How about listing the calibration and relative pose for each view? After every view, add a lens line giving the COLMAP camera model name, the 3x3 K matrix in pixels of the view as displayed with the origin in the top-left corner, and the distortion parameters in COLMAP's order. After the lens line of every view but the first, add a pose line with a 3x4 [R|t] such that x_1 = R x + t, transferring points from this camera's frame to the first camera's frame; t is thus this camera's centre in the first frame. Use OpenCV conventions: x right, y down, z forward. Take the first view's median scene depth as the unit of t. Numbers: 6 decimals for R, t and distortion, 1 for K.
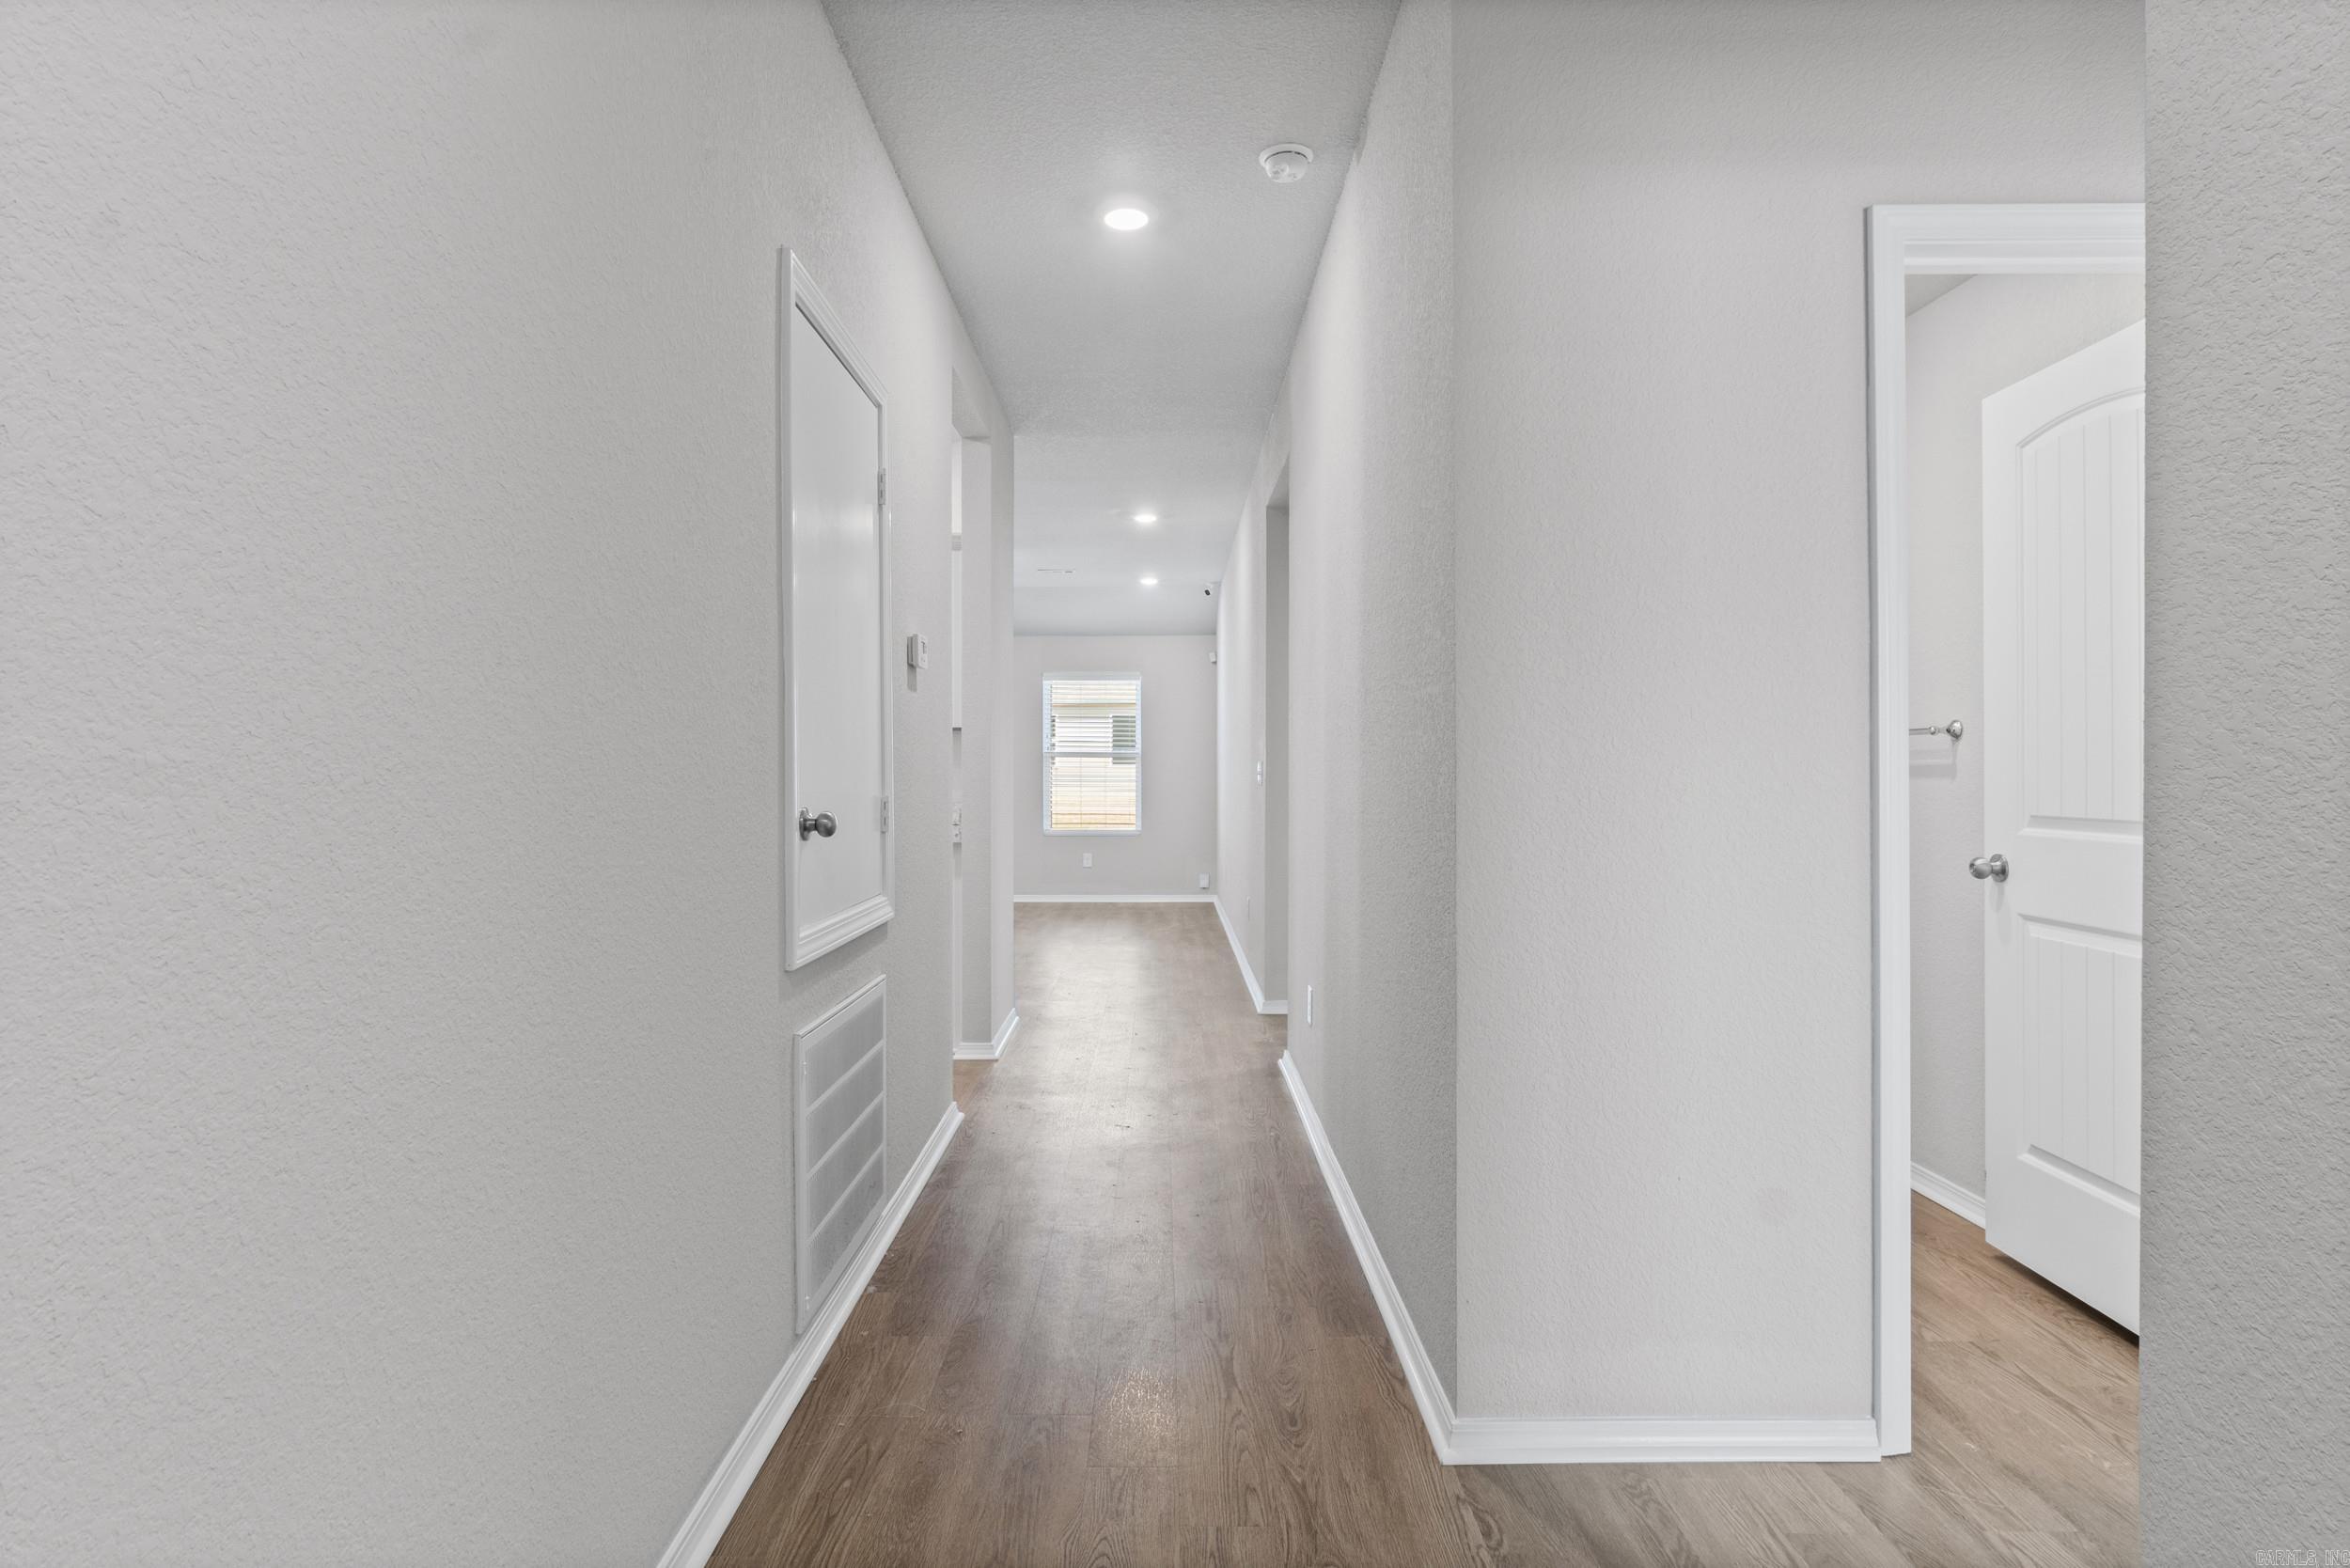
lens RADIAL K [[1200.0, 0, 1163.2], [0, 1200.0, 773.0], [0, 0, 1]] dist [-0.000209, -0.000161]
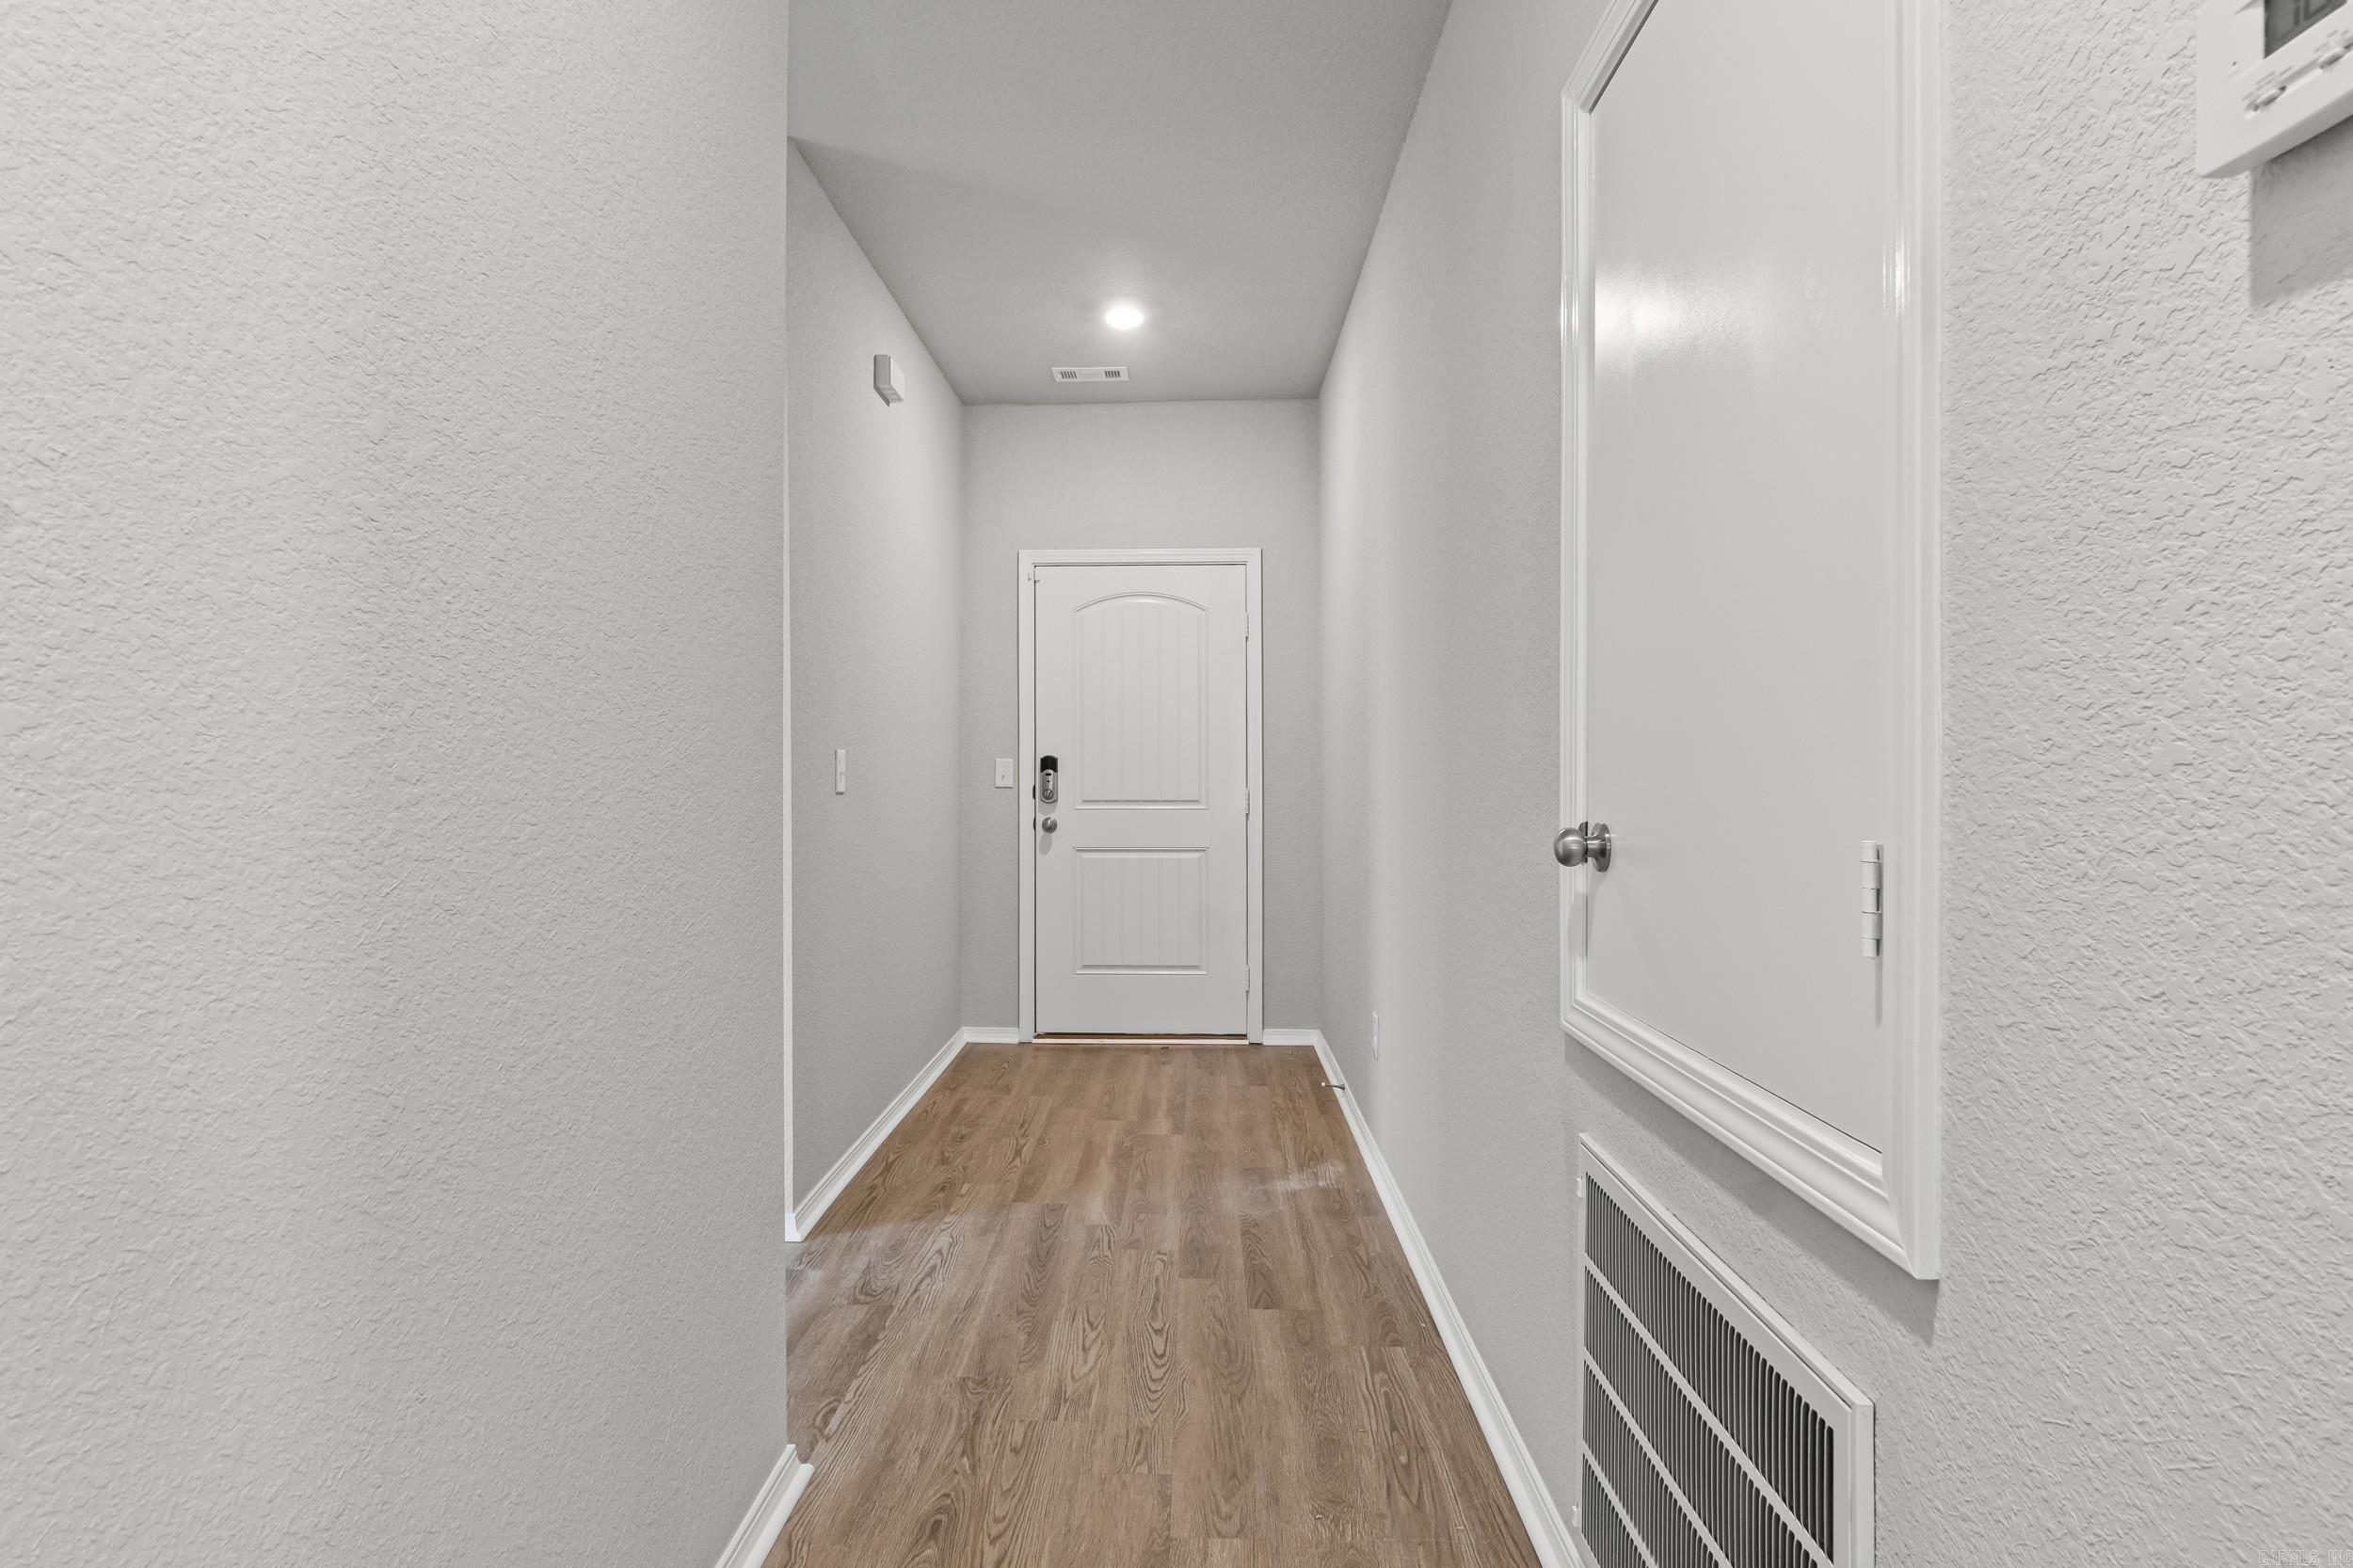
lens RADIAL K [[1201.5, 0, 1164.7], [0, 1201.5, 773.0], [0, 0, 1]] dist [-0.000209, -0.000161]
pose [[-0.999693, 0.003471, 0.024543, -0.085026], [0.003454, 0.999994, -0.000752, 0.001920], [-0.024546, -0.000667, -0.999698, 2.014585]]
